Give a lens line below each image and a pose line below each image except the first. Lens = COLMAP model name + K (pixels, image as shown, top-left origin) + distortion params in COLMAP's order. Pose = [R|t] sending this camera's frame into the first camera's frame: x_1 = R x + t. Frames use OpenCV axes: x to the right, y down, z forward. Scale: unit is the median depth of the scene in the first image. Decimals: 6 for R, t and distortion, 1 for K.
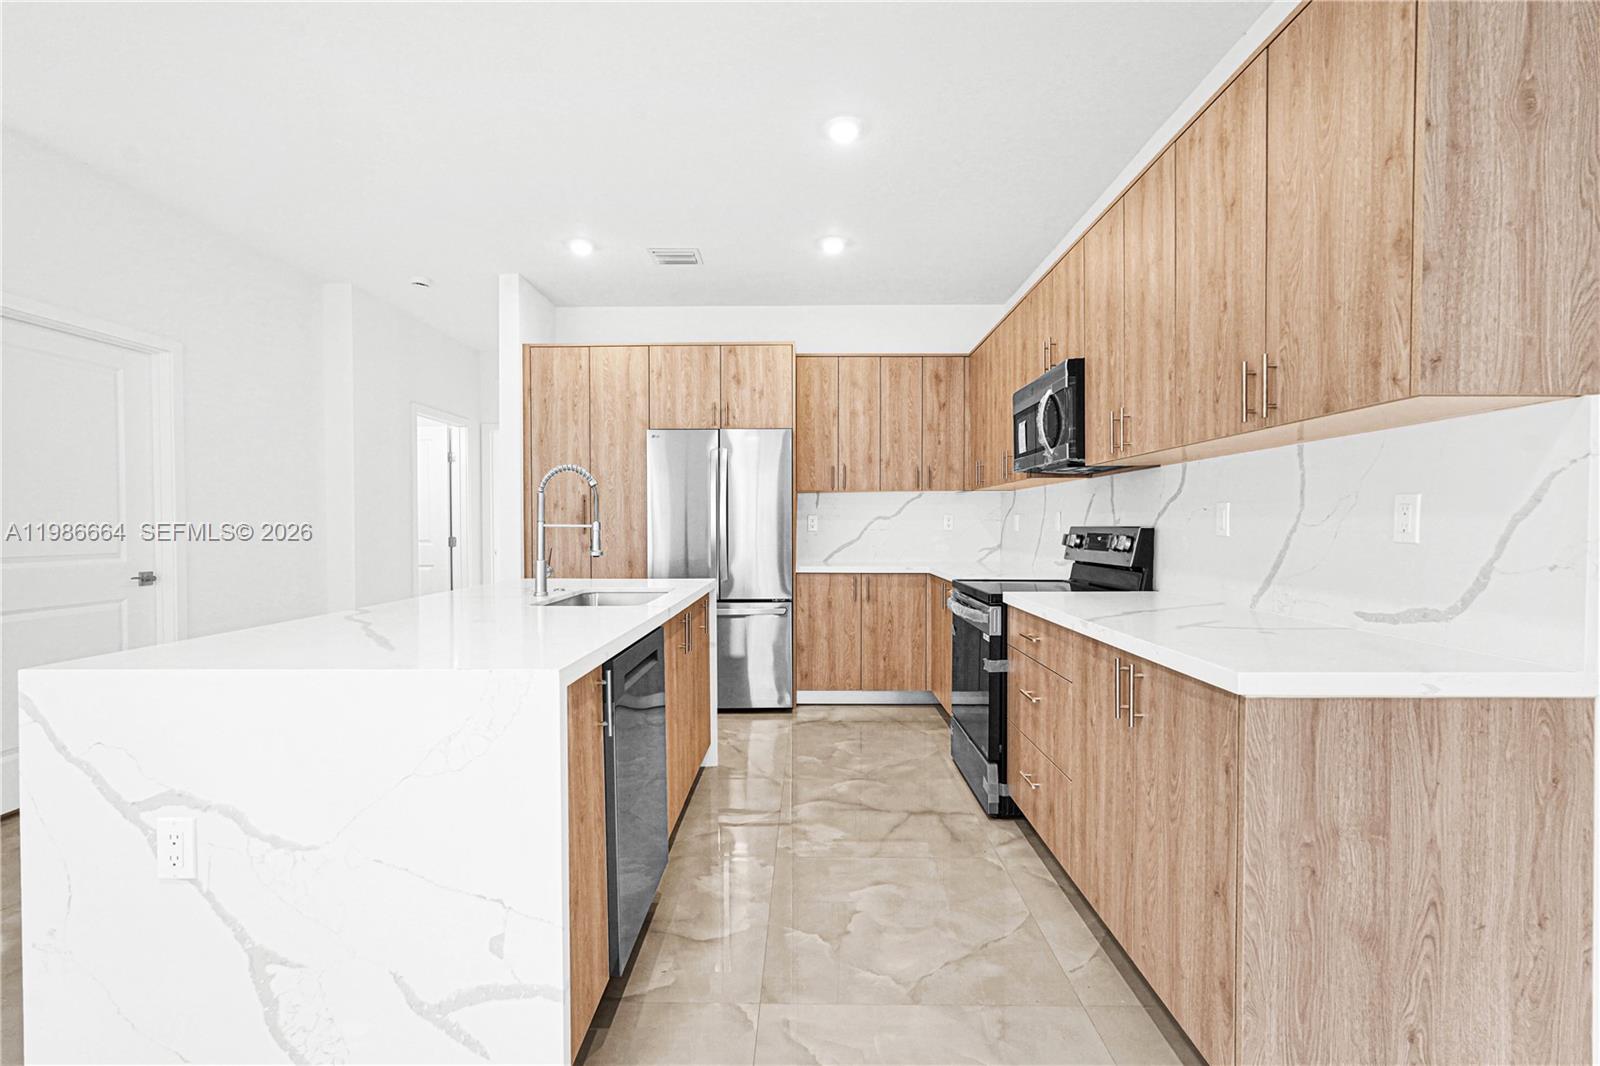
lens RADIAL K [[724.4, 0, 800.0], [0, 724.4, 539.1], [0, 0, 1]] dist [-0.016267, 0.007439]
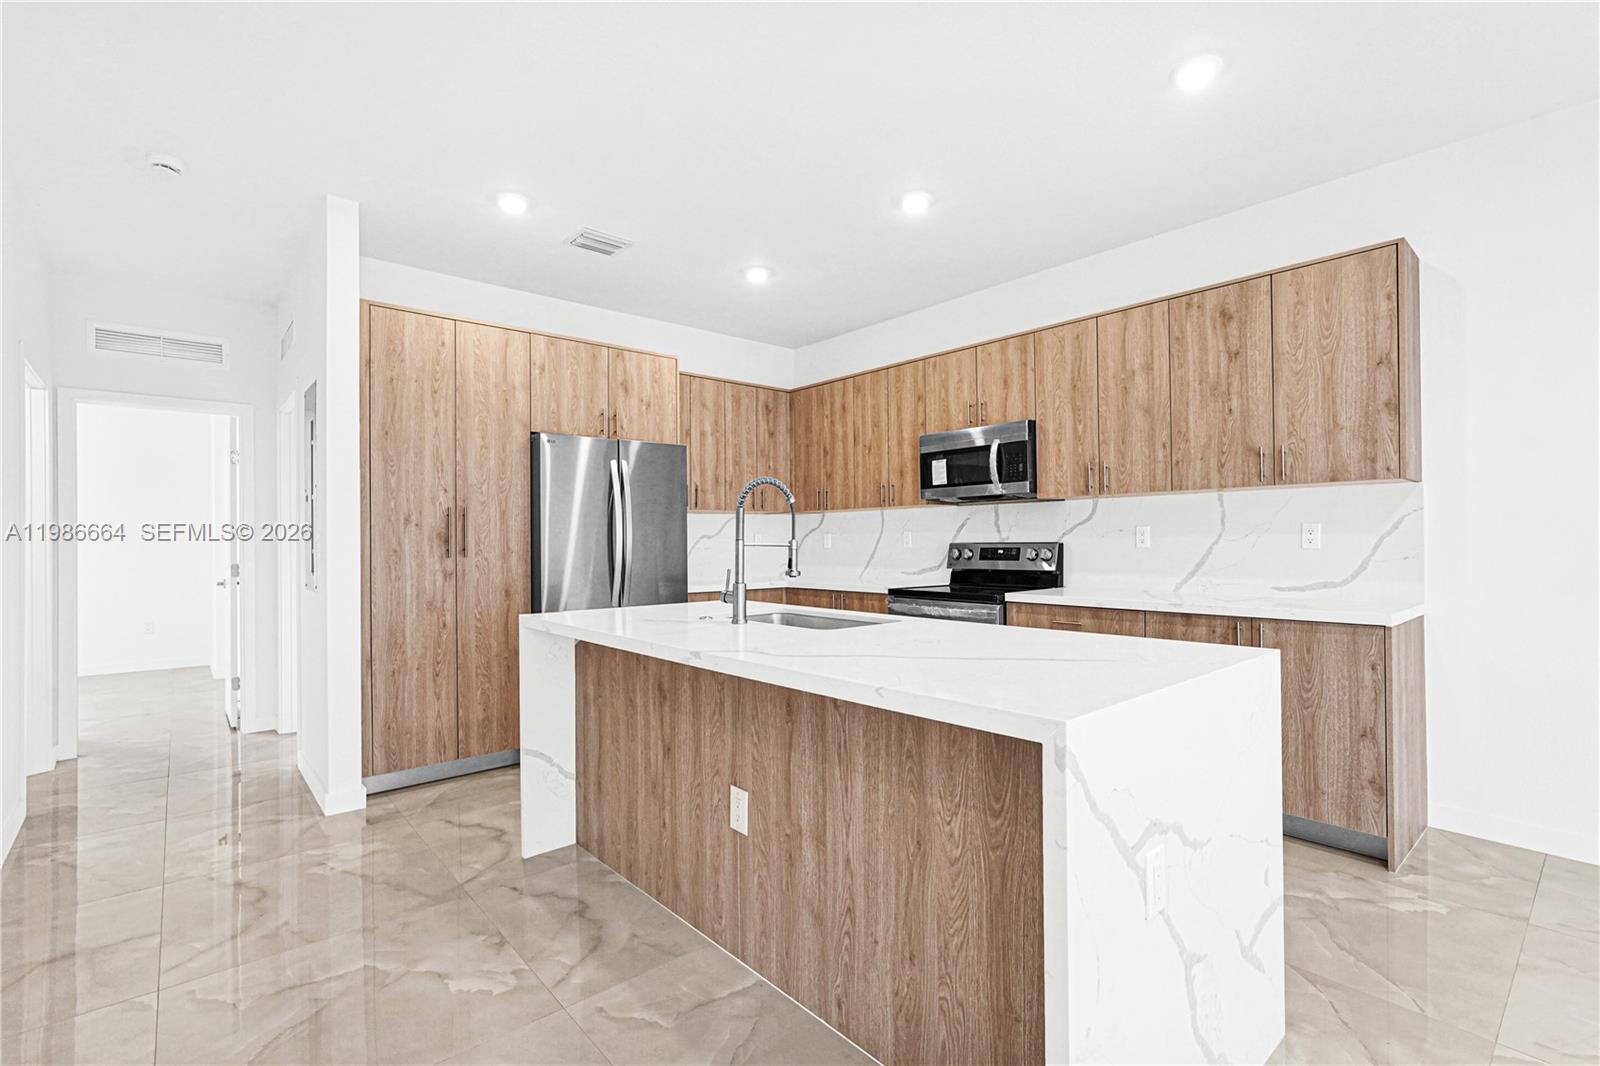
lens RADIAL K [[724.4, 0, 797.4], [0, 724.4, 541.7], [0, 0, 1]] dist [-0.016267, 0.007439]
pose [[0.748058, -0.005622, 0.663609, -0.850281], [0.020876, 0.999669, -0.015064, -0.007447], [-0.663304, 0.025122, 0.747928, 0.268326]]
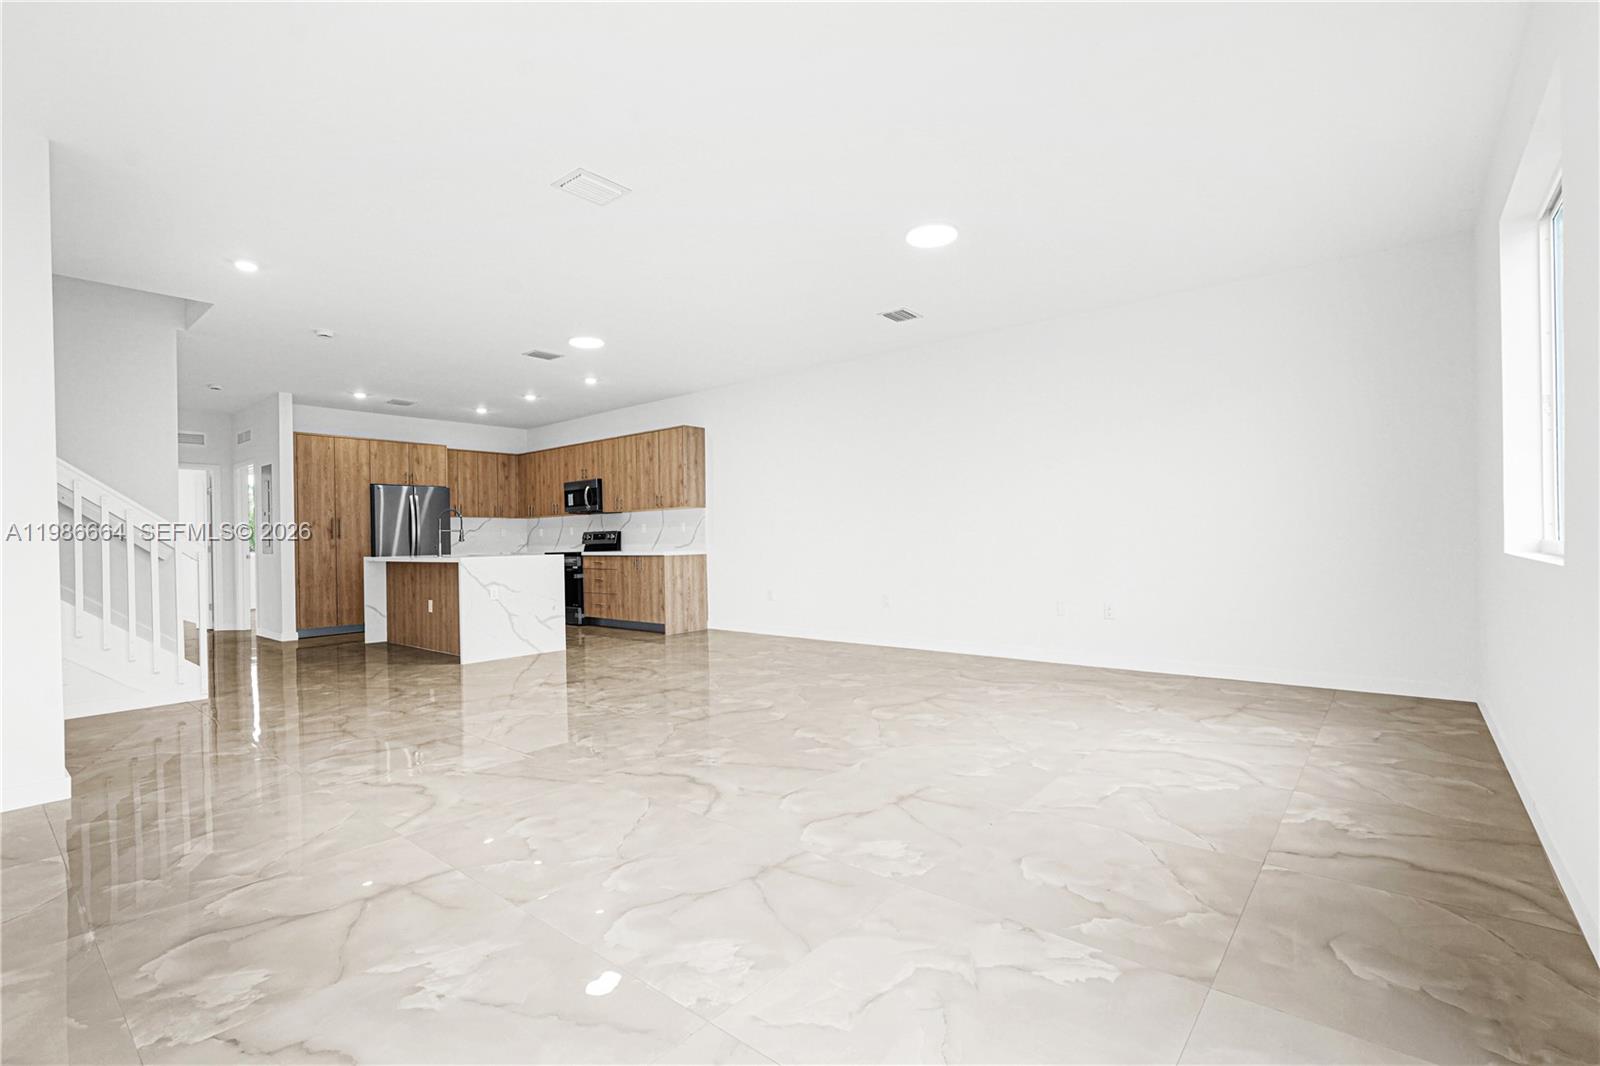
lens RADIAL K [[724.4, 0, 792.7], [0, 724.4, 542.1], [0, 0, 1]] dist [-0.016267, 0.007439]
pose [[0.639061, -0.012522, 0.769054, -1.521678], [0.032868, 0.999399, -0.011040, 0.093516], [-0.768453, 0.032333, 0.639088, -1.680660]]
